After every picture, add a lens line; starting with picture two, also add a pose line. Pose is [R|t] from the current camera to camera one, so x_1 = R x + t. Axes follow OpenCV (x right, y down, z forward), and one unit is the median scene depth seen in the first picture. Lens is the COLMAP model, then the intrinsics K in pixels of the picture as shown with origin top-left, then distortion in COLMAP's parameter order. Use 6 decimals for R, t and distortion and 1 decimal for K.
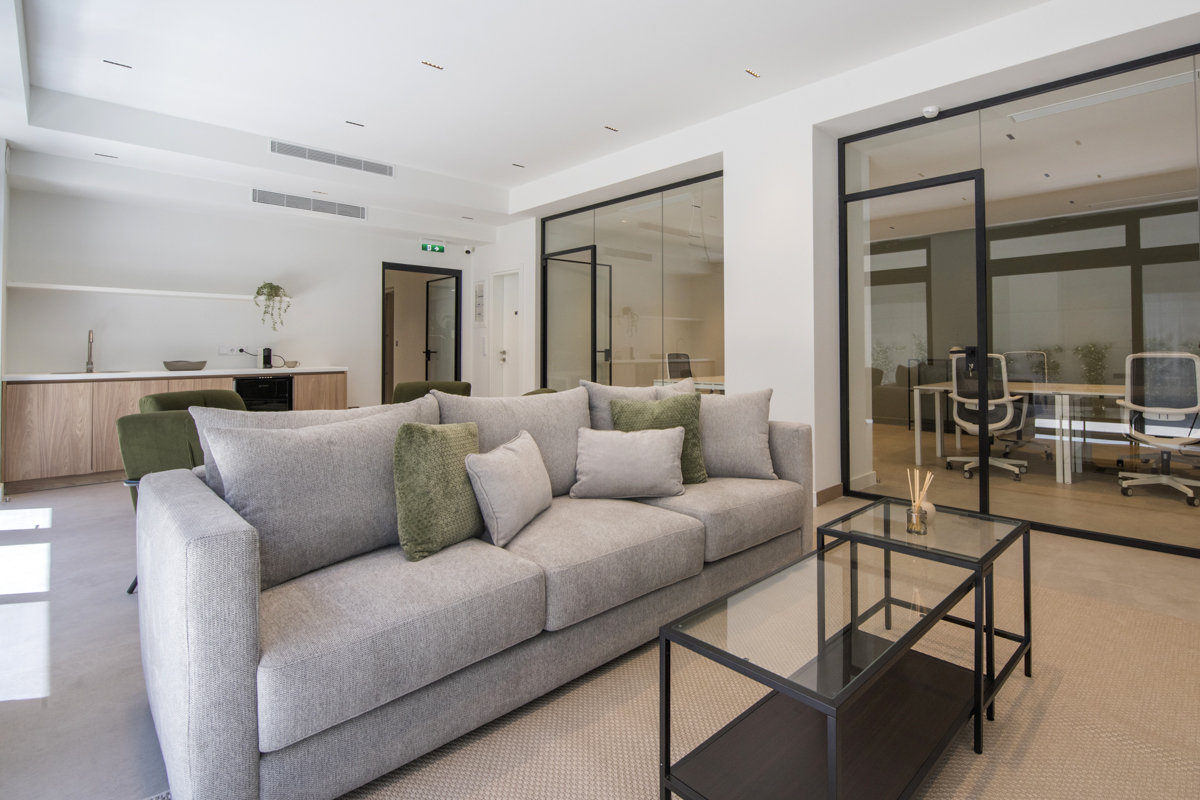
lens RADIAL K [[587.2, 0, 677.0], [0, 587.2, 335.9], [0, 0, 1]] dist [0.070275, -0.049596]
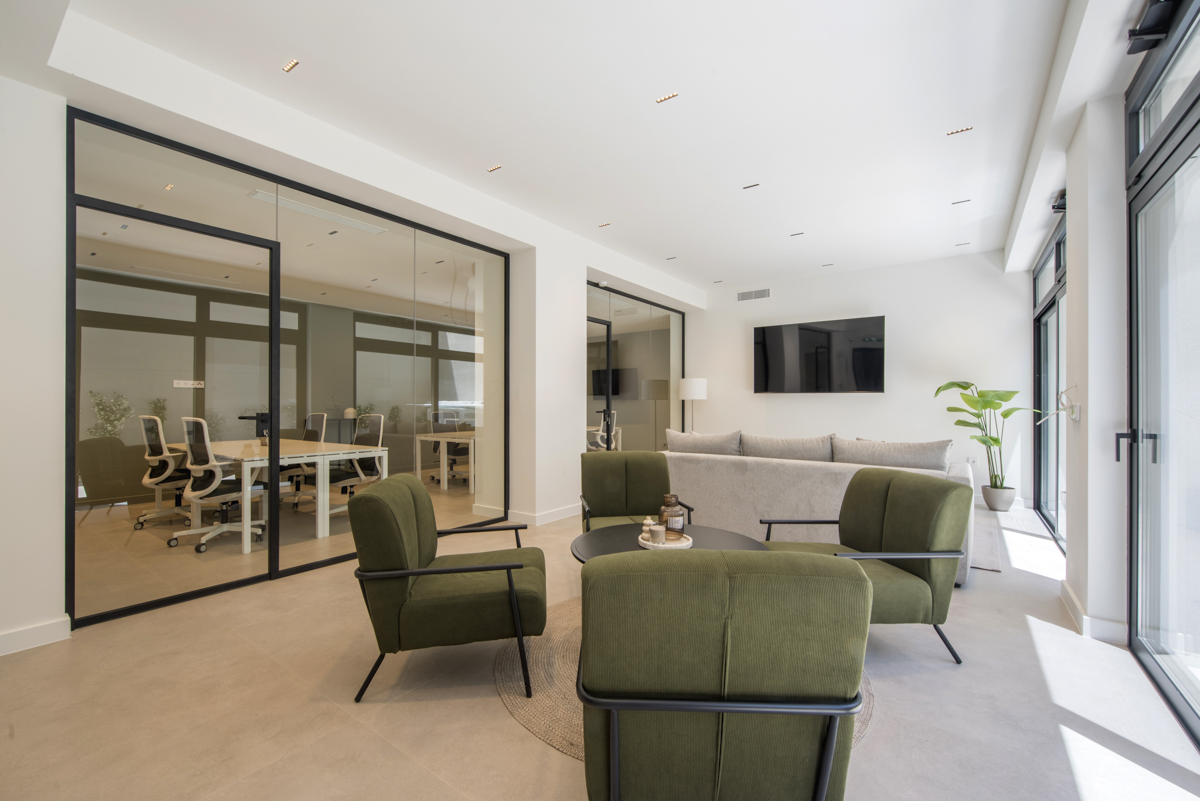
lens RADIAL K [[524.5, 0, 614.1], [0, 524.5, 405.5], [0, 0, 1]] dist [-0.018109, -0.000673]
pose [[-0.177519, 0.001718, 0.984116, -0.721798], [-0.019718, 0.999792, -0.005302, 0.008791], [-0.983920, -0.020346, -0.177448, 0.771883]]
